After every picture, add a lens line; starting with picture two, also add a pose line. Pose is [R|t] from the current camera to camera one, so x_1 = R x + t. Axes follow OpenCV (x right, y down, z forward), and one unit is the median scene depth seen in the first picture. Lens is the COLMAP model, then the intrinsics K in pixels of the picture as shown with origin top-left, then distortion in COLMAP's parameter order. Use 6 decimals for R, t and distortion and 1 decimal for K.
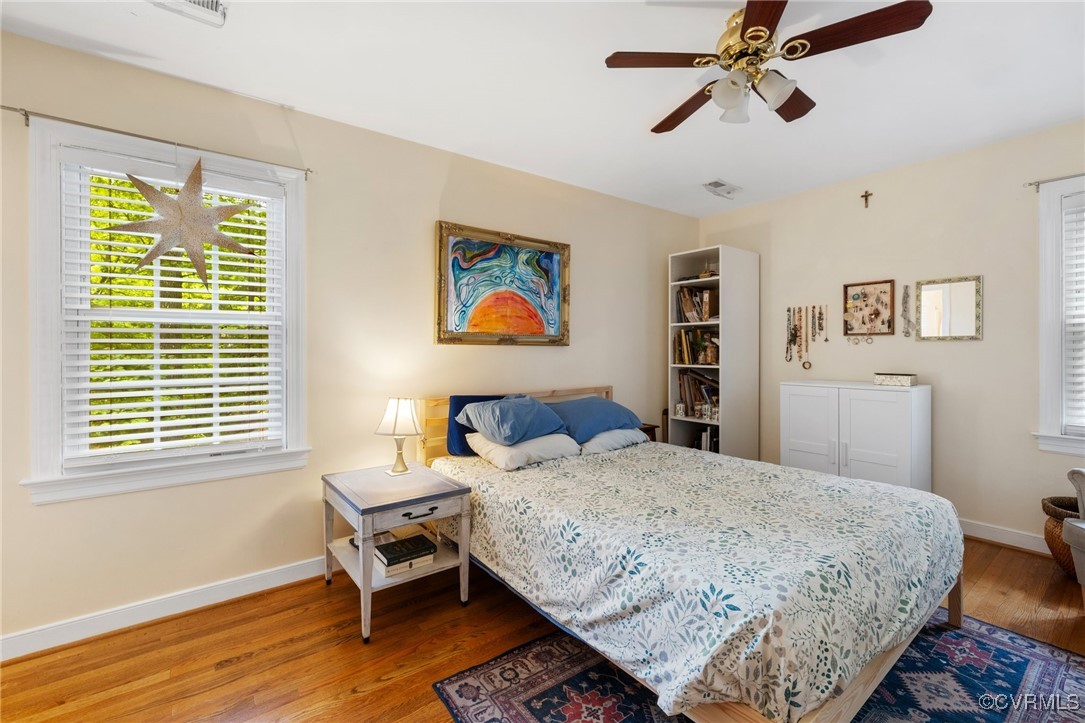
lens RADIAL K [[469.8, 0, 544.0], [0, 469.8, 353.7], [0, 0, 1]] dist [-0.002882, 0.000505]
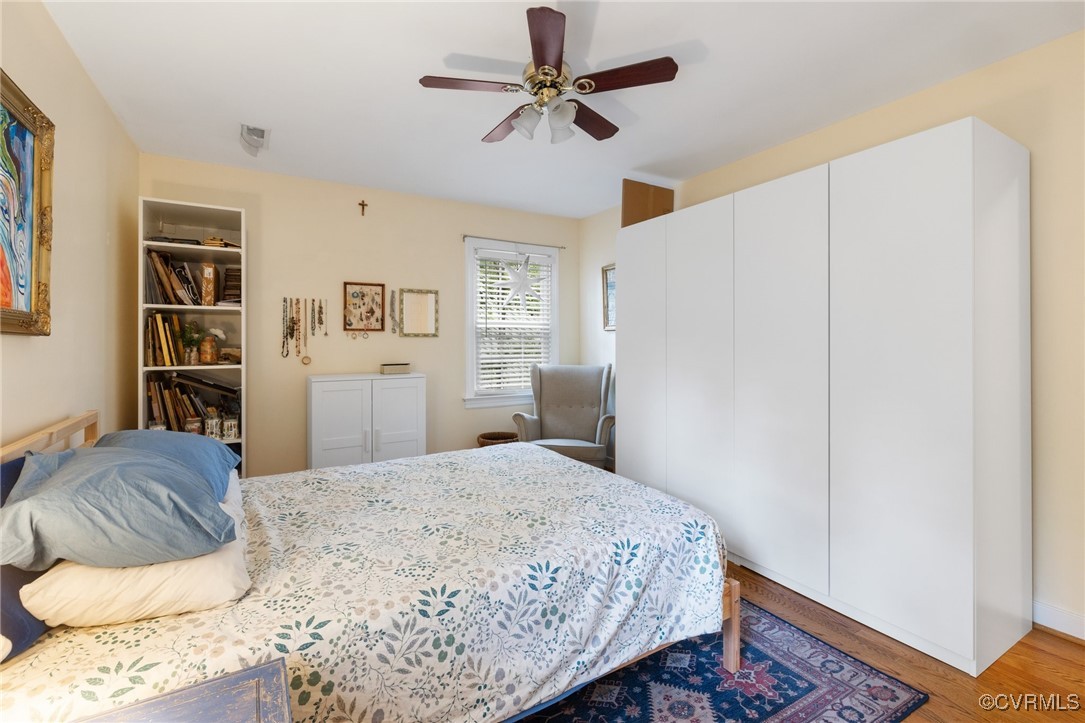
lens RADIAL K [[469.8, 0, 540.6], [0, 469.8, 341.3], [0, 0, 1]] dist [-0.002882, 0.000505]
pose [[0.118929, 0.004745, 0.992891, -0.372613], [0.011974, 0.999909, -0.006213, -0.002747], [-0.992831, 0.012628, 0.118862, 0.467638]]
